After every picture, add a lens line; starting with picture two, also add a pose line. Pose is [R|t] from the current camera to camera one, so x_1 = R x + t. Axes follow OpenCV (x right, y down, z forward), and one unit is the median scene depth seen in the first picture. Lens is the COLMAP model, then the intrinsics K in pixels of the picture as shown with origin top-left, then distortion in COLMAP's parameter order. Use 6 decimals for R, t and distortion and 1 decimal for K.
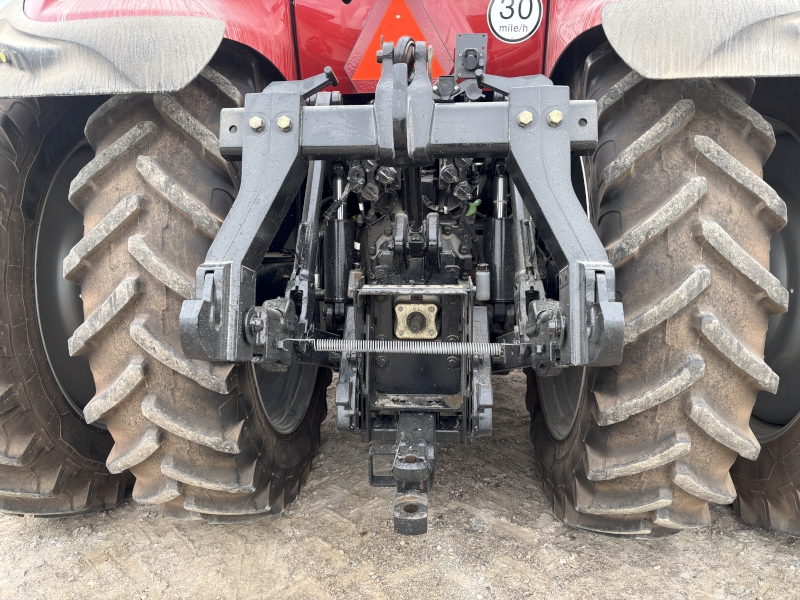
lens RADIAL K [[609.6, 0, 398.8], [0, 609.6, 298.8], [0, 0, 1]] dist [0.009126, 0.004305]
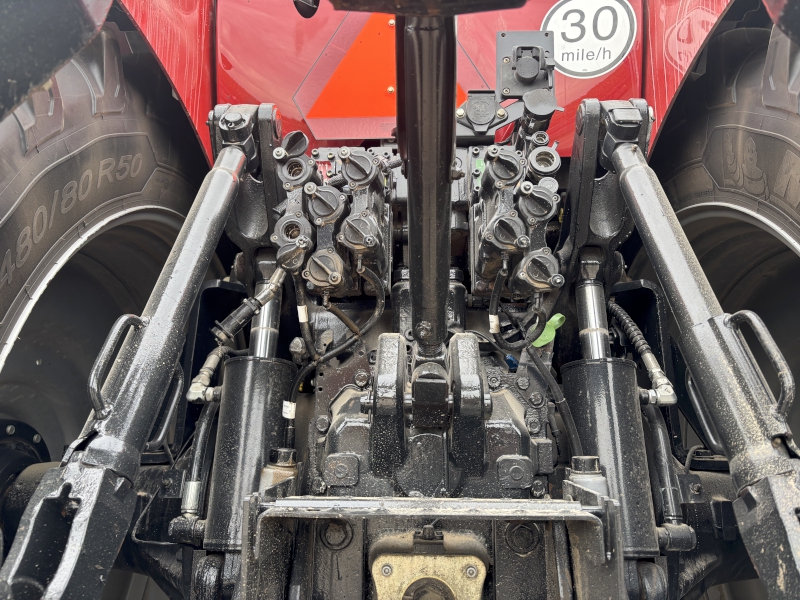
lens RADIAL K [[609.6, 0, 401.6], [0, 609.6, 298.9], [0, 0, 1]] dist [0.009126, 0.004305]
pose [[0.998945, 0.028024, 0.036367, -0.006391], [-0.011060, 0.915660, -0.401800, 0.014883], [-0.044560, 0.400974, 0.915005, 0.591184]]
